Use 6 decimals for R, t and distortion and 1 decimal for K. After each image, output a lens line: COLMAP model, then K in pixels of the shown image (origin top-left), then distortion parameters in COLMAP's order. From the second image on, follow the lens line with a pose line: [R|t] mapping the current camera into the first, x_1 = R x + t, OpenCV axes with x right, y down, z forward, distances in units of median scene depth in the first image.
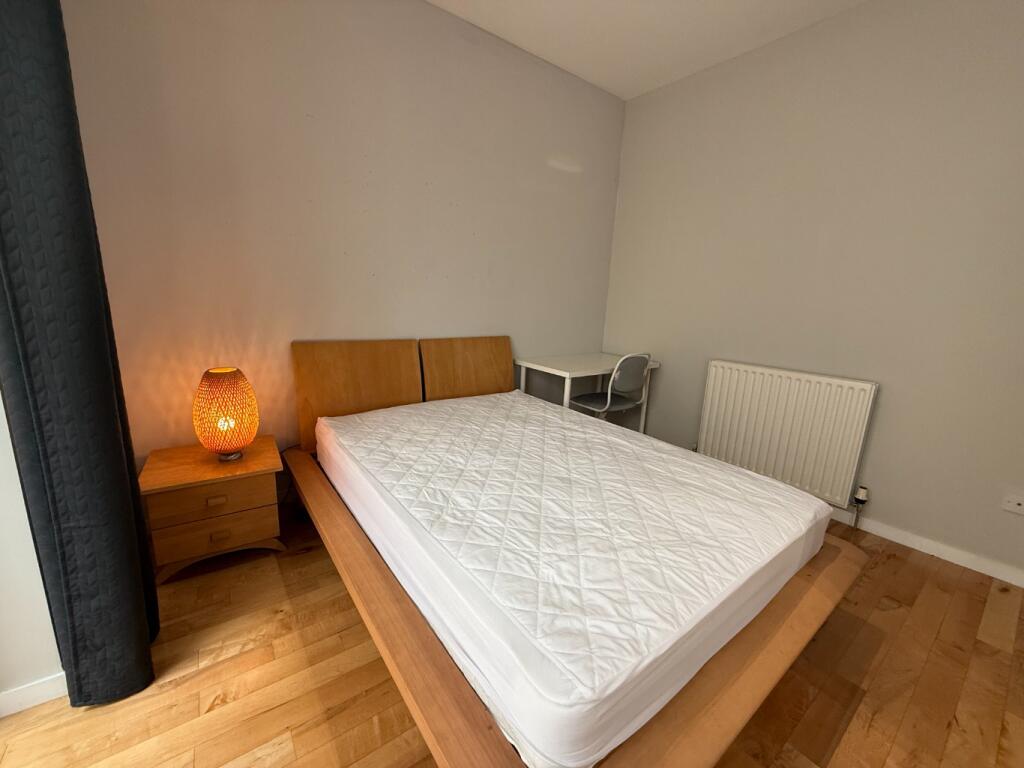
lens RADIAL K [[409.1, 0, 510.6], [0, 409.1, 382.2], [0, 0, 1]] dist [-0.000552, -0.000109]
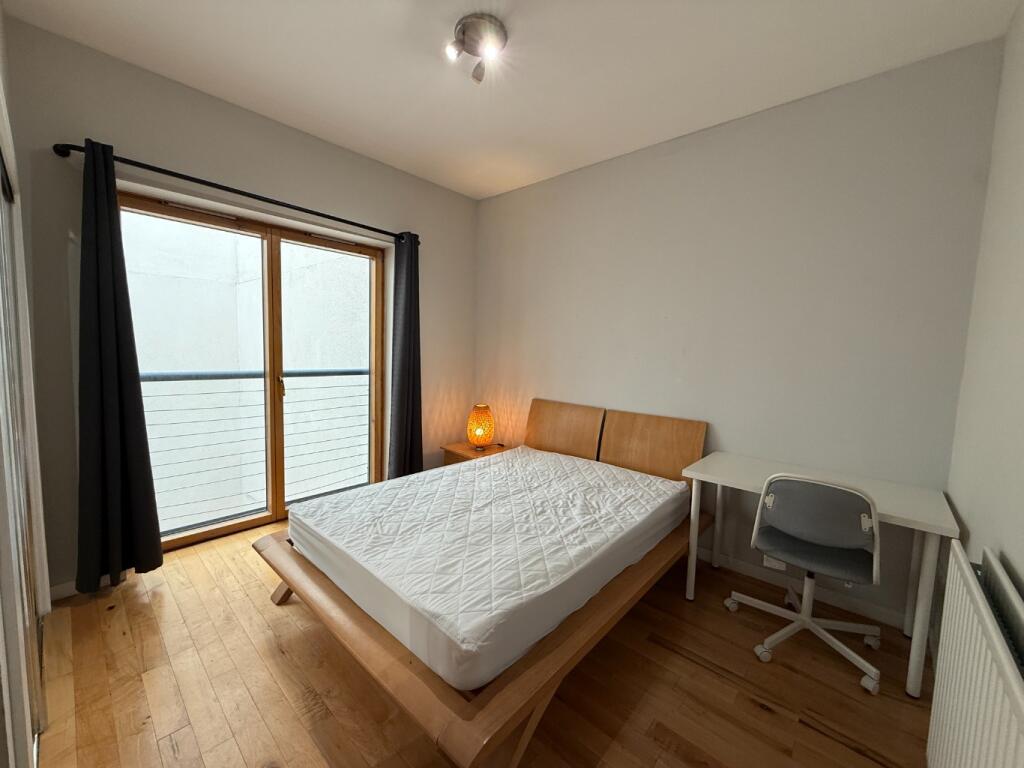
lens RADIAL K [[409.1, 0, 510.6], [0, 409.1, 382.2], [0, 0, 1]] dist [-0.000552, -0.000109]
pose [[0.193694, 0.048304, -0.979872, 0.894298], [-0.223312, 0.974739, 0.003908, -0.123764], [0.955309, 0.218060, 0.199588, 0.461302]]
